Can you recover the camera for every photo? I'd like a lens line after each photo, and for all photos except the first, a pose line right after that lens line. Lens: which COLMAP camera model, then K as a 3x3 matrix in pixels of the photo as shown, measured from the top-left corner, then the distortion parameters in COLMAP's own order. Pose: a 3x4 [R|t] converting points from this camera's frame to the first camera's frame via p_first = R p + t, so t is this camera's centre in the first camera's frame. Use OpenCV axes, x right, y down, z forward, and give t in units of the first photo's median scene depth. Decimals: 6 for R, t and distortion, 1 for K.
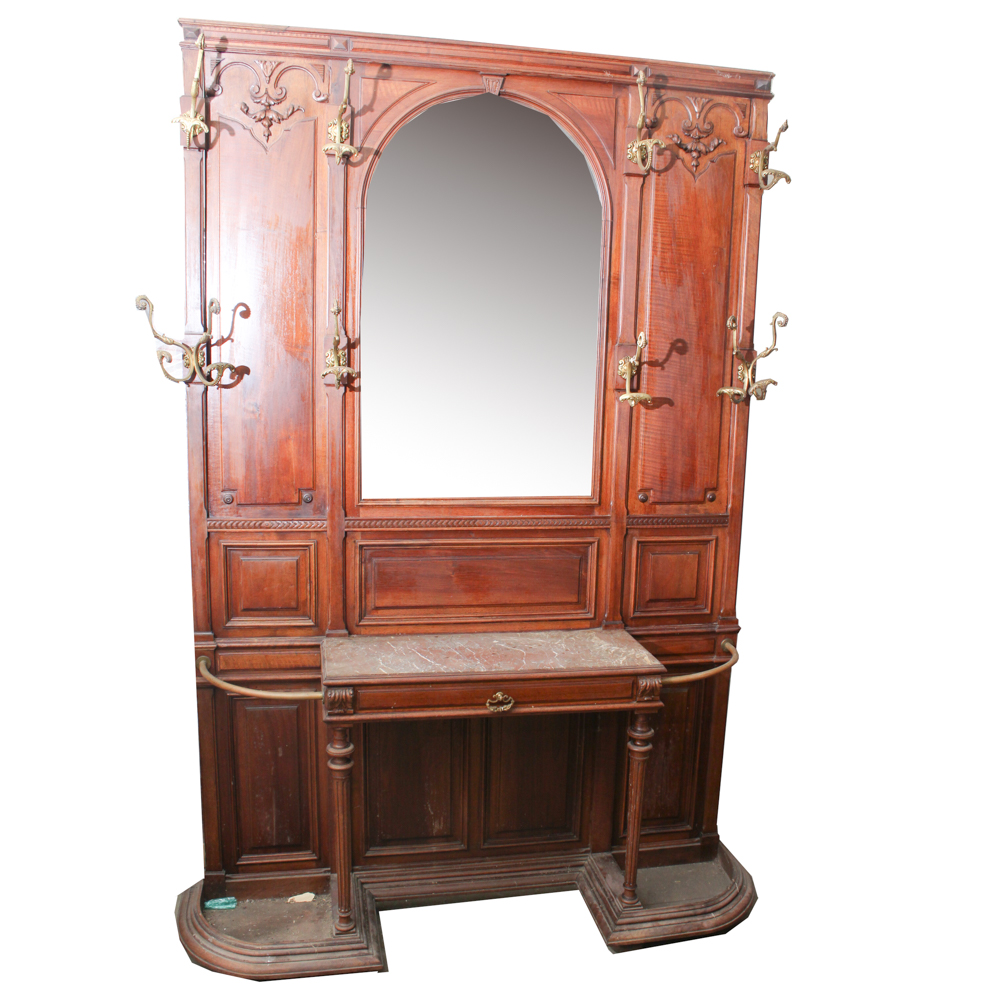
lens RADIAL K [[940.4, 0, 501.9], [0, 940.4, 515.7], [0, 0, 1]] dist [-0.116420, 0.000000]
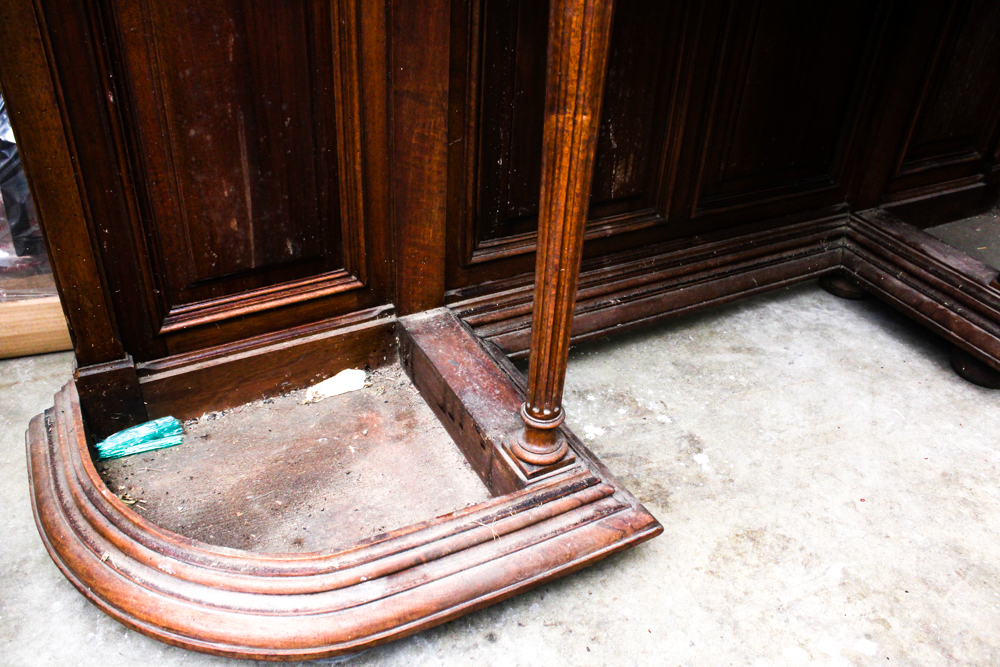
lens RADIAL K [[836.6, 0, 496.4], [0, 836.6, 344.4], [0, 0, 1]] dist [-0.168455, 0.138658]
pose [[0.958924, -0.145144, 0.243718, -0.253856], [0.028032, 0.903461, 0.427753, 0.261547], [-0.282276, -0.403351, 0.870419, 0.710310]]
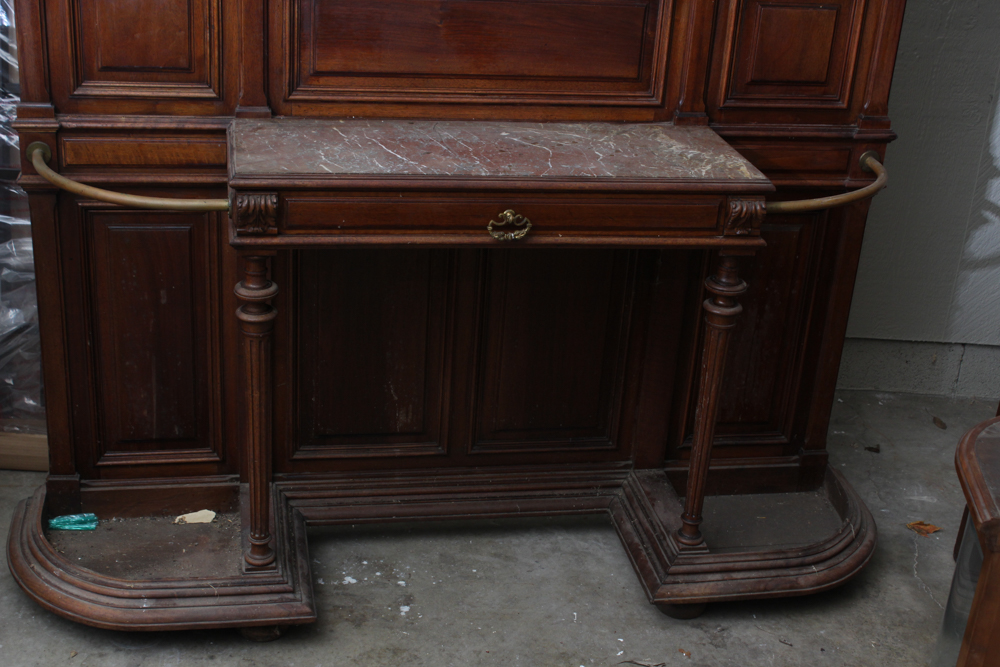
lens RADIAL K [[1383.5, 0, 473.6], [0, 1383.5, 337.8], [0, 0, 1]] dist [-0.035693, 0.000000]
pose [[0.999101, 0.040461, -0.012658, -0.010424], [-0.036232, 0.969949, 0.240597, 0.045185], [0.022013, -0.239922, 0.970543, 0.066961]]
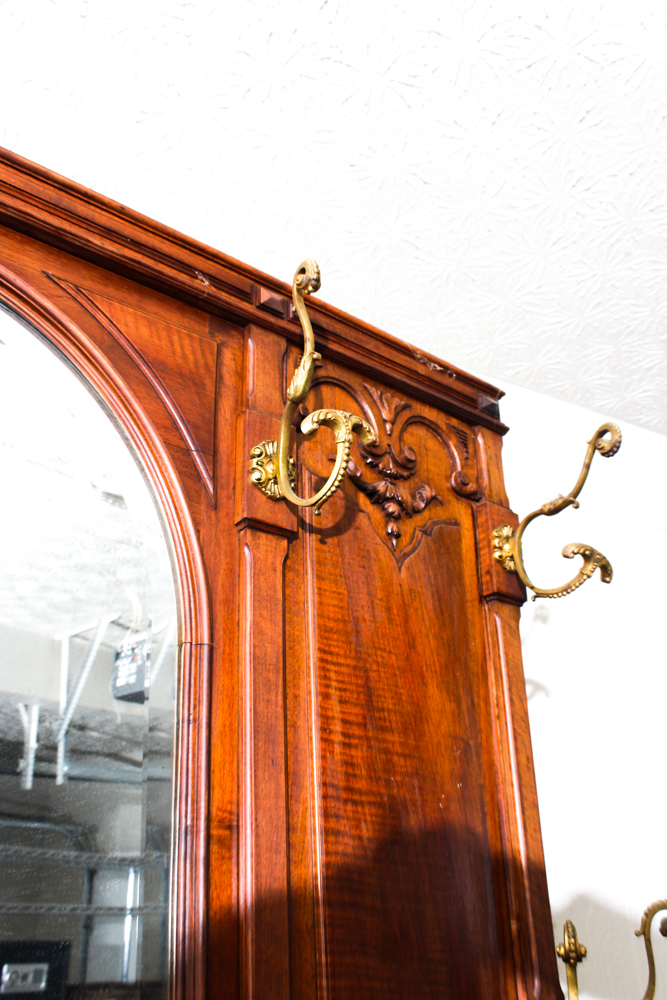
lens RADIAL K [[903.7, 0, 336.5], [0, 903.7, 504.9], [0, 0, 1]] dist [-0.140078, 0.081323]
pose [[0.886730, 0.142411, 0.439806, 0.011069], [0.145163, 0.817472, -0.557375, -0.174553], [-0.438905, 0.558085, 0.704205, 0.727540]]
